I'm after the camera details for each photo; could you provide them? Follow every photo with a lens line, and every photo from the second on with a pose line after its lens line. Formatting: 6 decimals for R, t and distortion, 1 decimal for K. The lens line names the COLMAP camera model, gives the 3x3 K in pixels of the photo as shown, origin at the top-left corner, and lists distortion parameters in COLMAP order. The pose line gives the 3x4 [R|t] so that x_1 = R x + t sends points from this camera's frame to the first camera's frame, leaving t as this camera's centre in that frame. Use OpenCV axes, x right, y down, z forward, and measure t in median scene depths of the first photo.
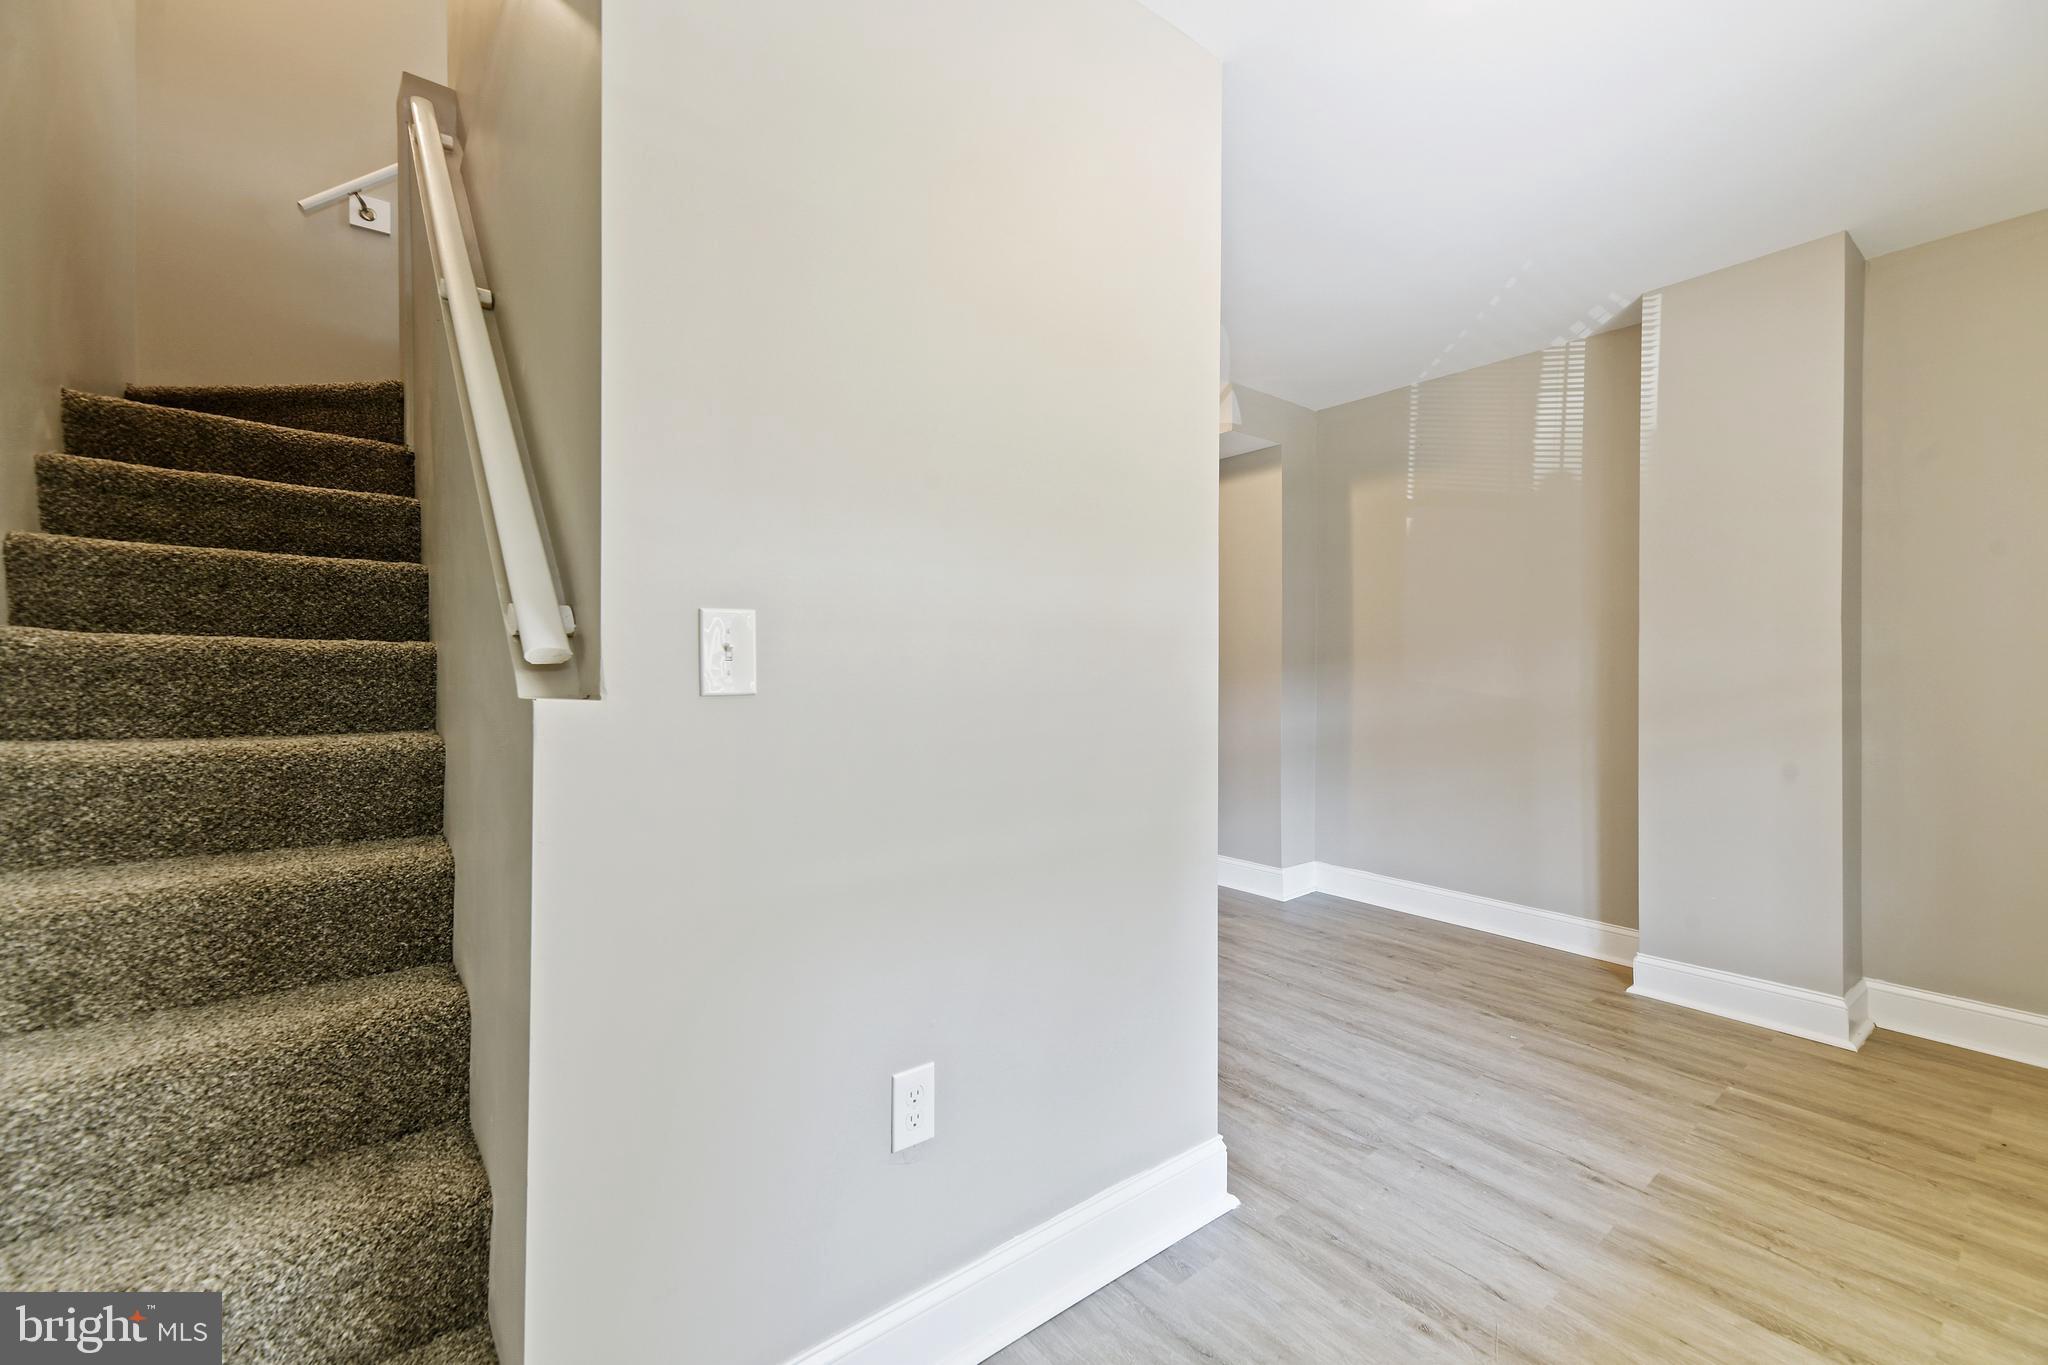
lens RADIAL K [[831.7, 0, 1022.7], [0, 831.7, 687.8], [0, 0, 1]] dist [-0.001879, -0.003135]
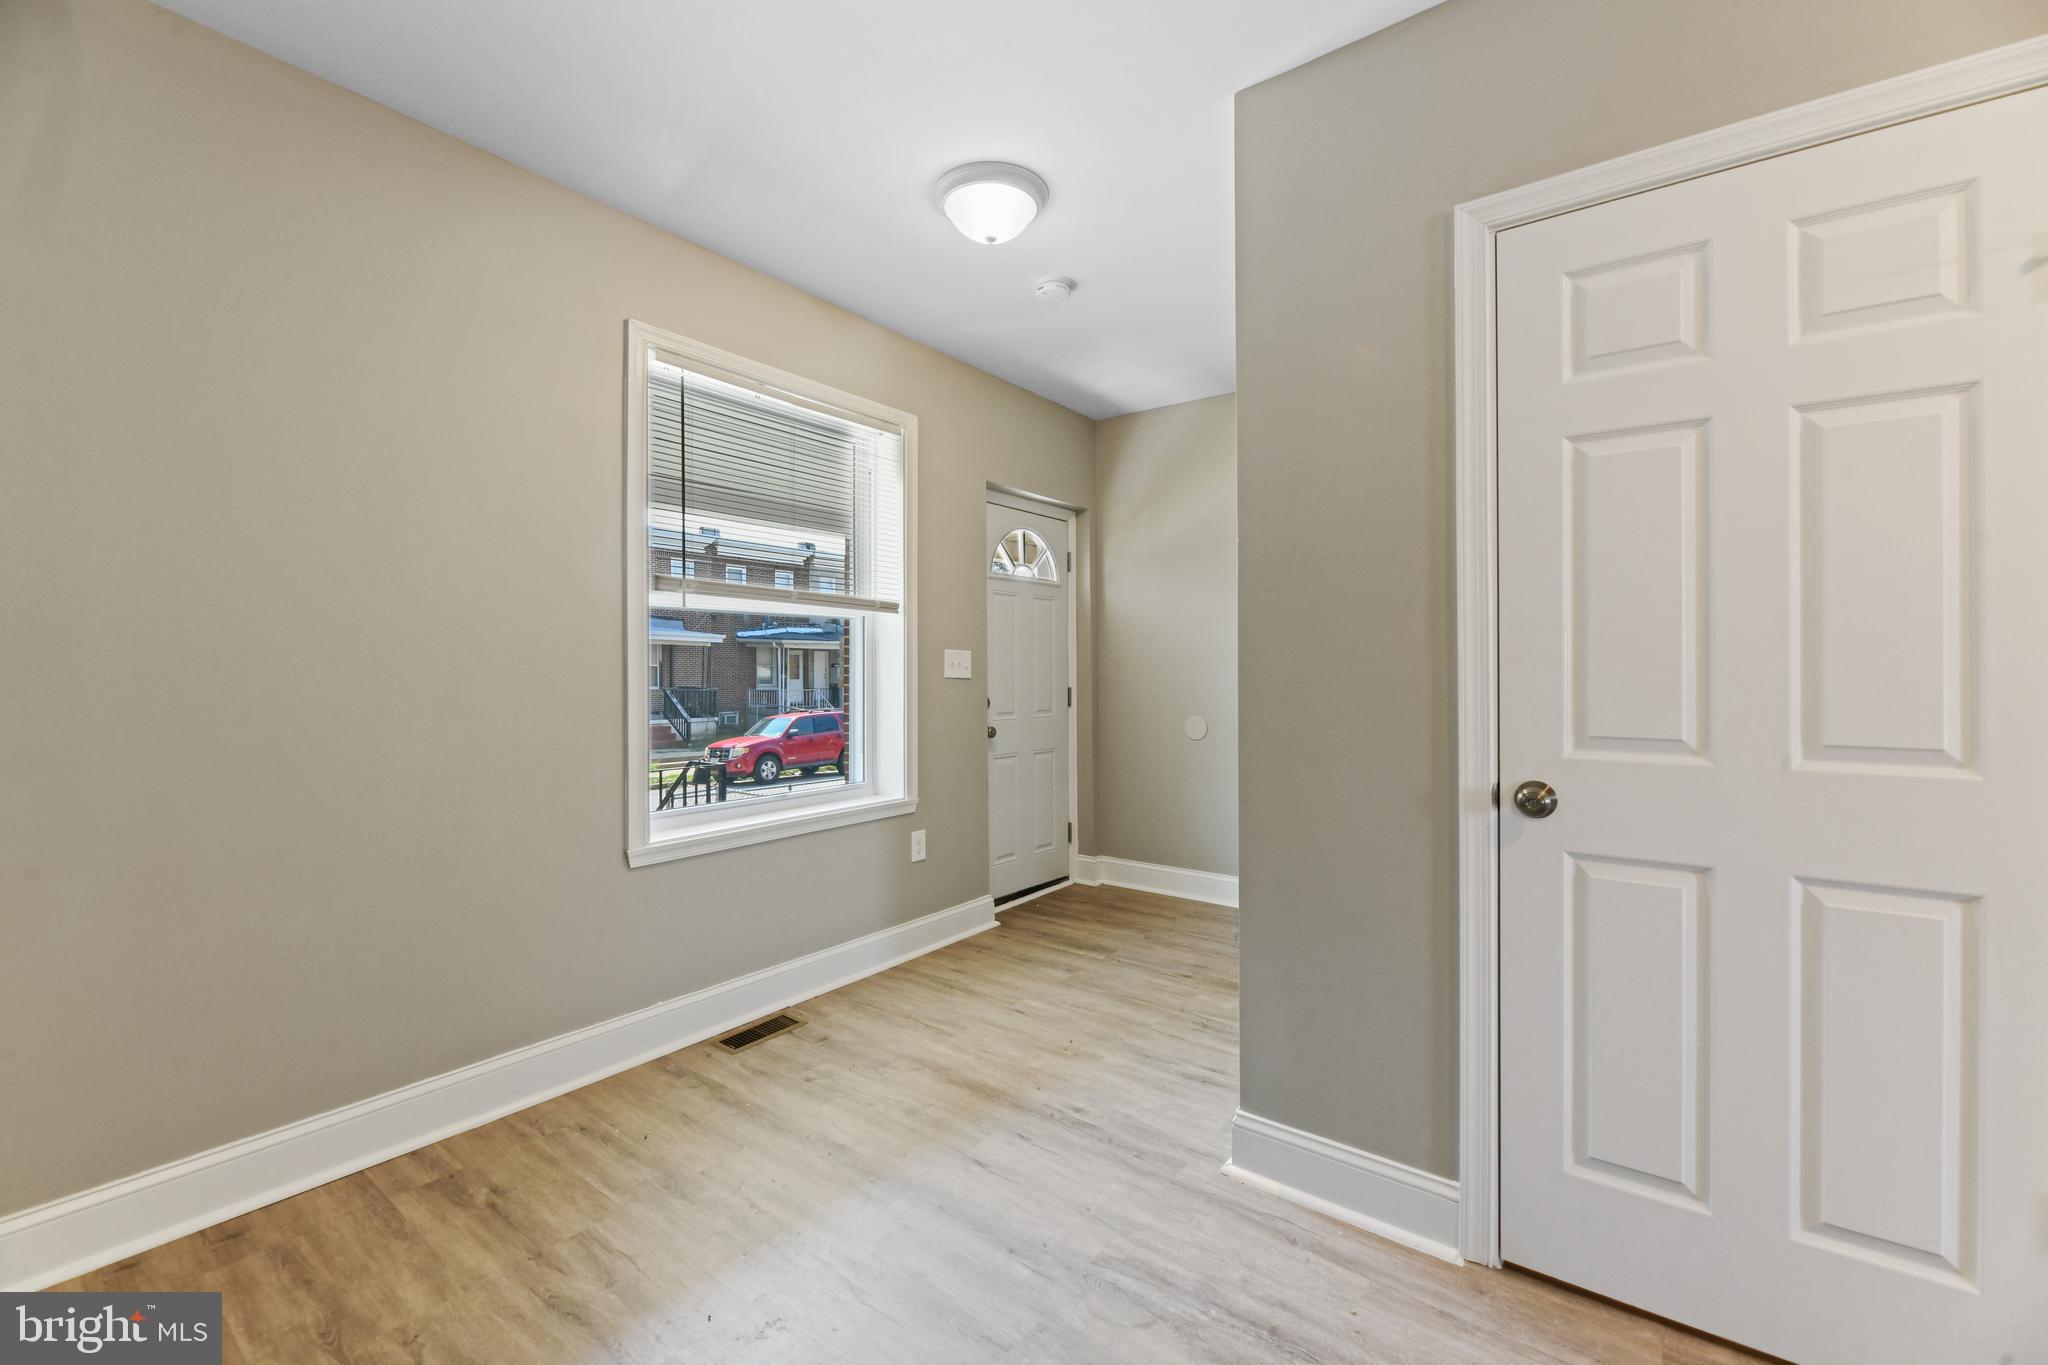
lens RADIAL K [[831.7, 0, 1033.6], [0, 831.7, 673.8], [0, 0, 1]] dist [-0.001879, -0.003135]
pose [[-0.966855, -0.004636, -0.255283, 0.814598], [-0.008049, 0.999892, 0.012326, -0.035864], [0.255198, 0.013973, -0.966788, 2.077784]]
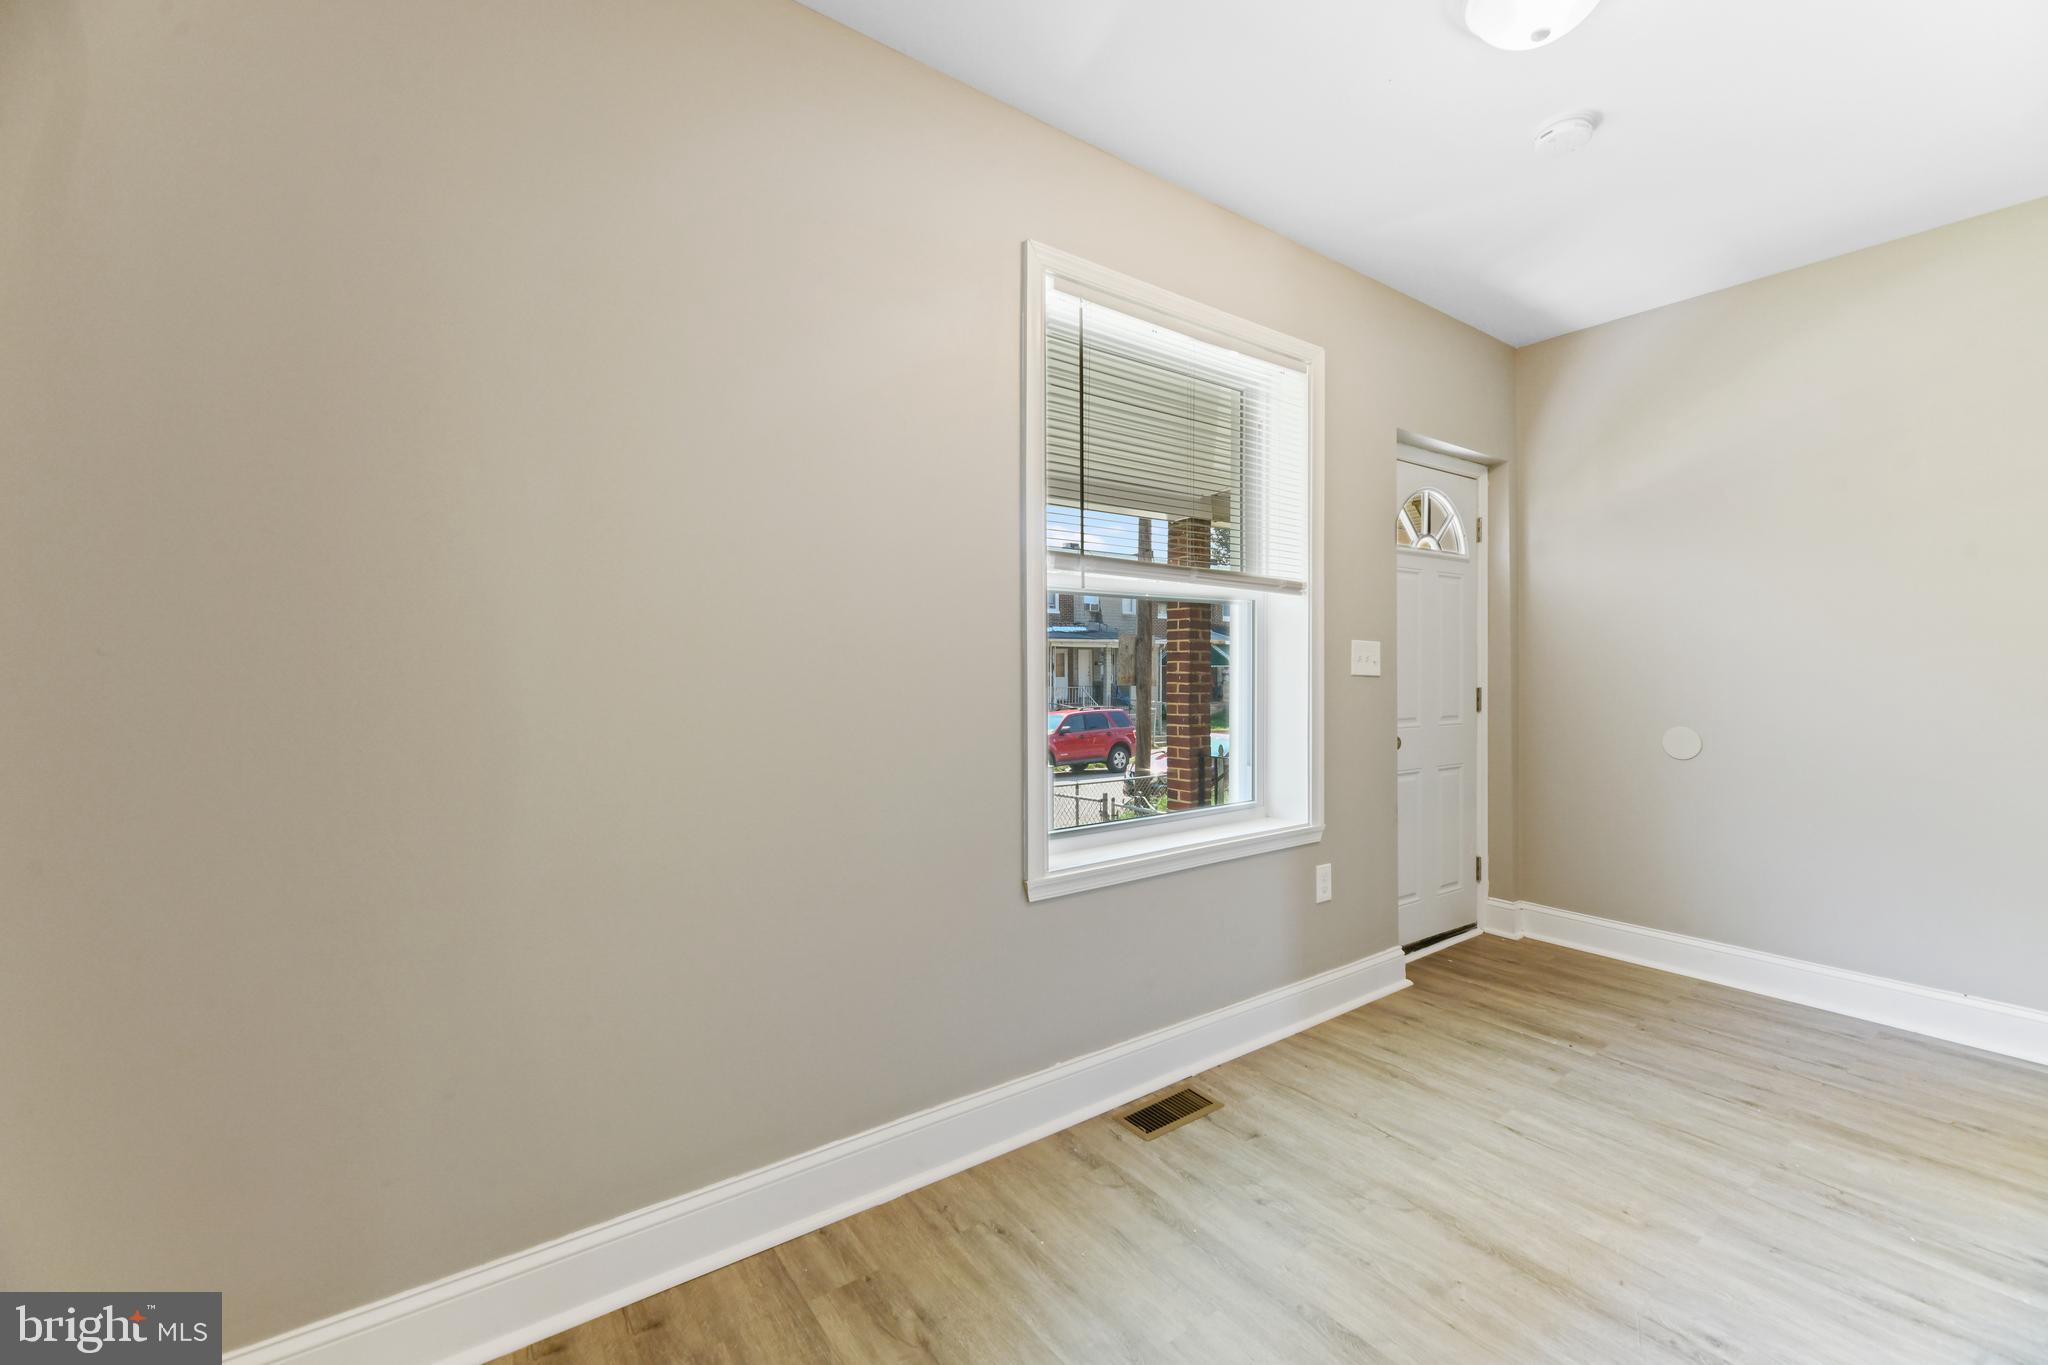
lens RADIAL K [[831.7, 0, 1036.2], [0, 831.7, 682.4], [0, 0, 1]] dist [-0.001879, -0.003135]
pose [[-0.999074, -0.005648, 0.042652, 1.066848], [-0.004509, 0.999632, 0.026746, -0.025054], [-0.042788, 0.026529, -0.998732, 1.696156]]
